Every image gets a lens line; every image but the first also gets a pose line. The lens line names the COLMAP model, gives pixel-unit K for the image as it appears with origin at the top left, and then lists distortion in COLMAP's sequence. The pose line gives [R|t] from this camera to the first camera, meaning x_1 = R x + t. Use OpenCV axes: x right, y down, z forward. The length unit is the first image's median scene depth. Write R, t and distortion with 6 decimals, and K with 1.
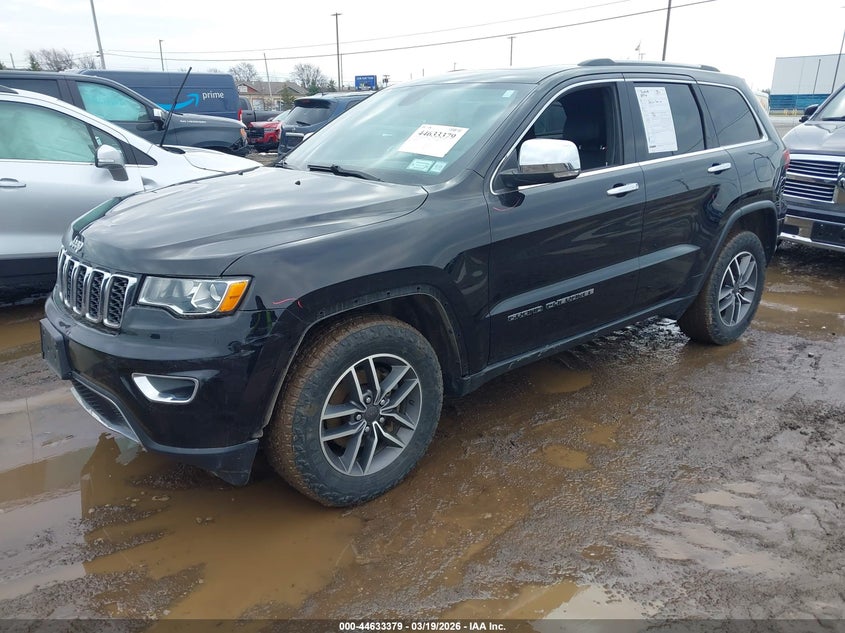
lens RADIAL K [[665.8, 0, 422.5], [0, 665.8, 316.5], [0, 0, 1]] dist [-0.001606, -0.001050]
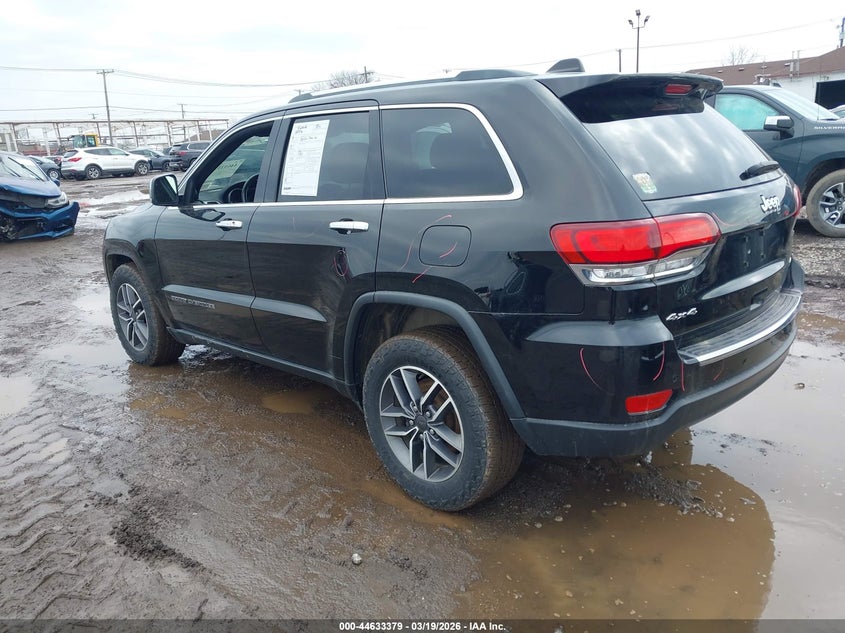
lens RADIAL K [[665.8, 0, 422.5], [0, 665.8, 316.5], [0, 0, 1]] dist [-0.001606, -0.001050]
pose [[0.094481, 0.263670, -0.959975, 1.238498], [-0.248877, 0.939925, 0.233668, -0.336670], [0.963916, 0.216839, 0.154426, 1.036780]]
